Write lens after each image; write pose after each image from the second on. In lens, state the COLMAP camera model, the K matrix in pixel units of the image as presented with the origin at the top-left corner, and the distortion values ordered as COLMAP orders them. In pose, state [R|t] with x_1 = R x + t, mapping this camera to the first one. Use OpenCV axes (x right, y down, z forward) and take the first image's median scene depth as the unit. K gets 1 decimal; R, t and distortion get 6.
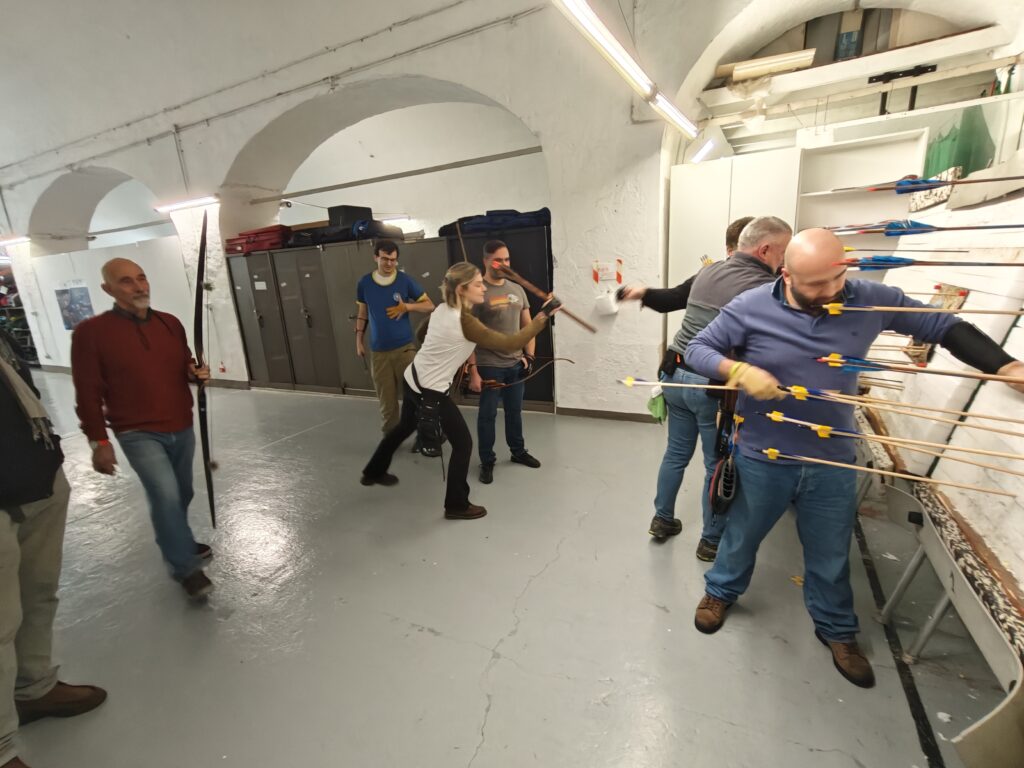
lens RADIAL K [[480.9, 0, 513.4], [0, 480.9, 390.8], [0, 0, 1]] dist [-0.000053, 0.000691]
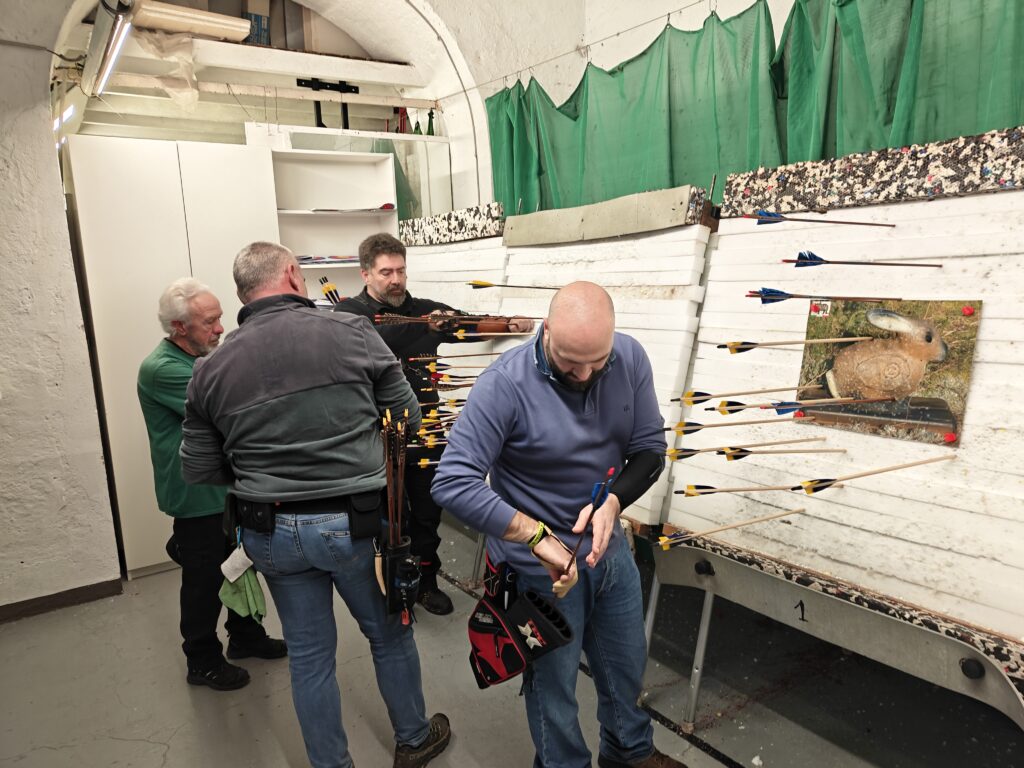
lens RADIAL K [[714.4, 0, 524.0], [0, 714.4, 399.5], [0, 0, 1]] dist [-0.019401, 0.002637]
pose [[0.468153, -0.112202, 0.876495, -0.186407], [0.226007, 0.974117, 0.003984, -0.051973], [-0.854256, 0.196229, 0.481395, 0.220255]]
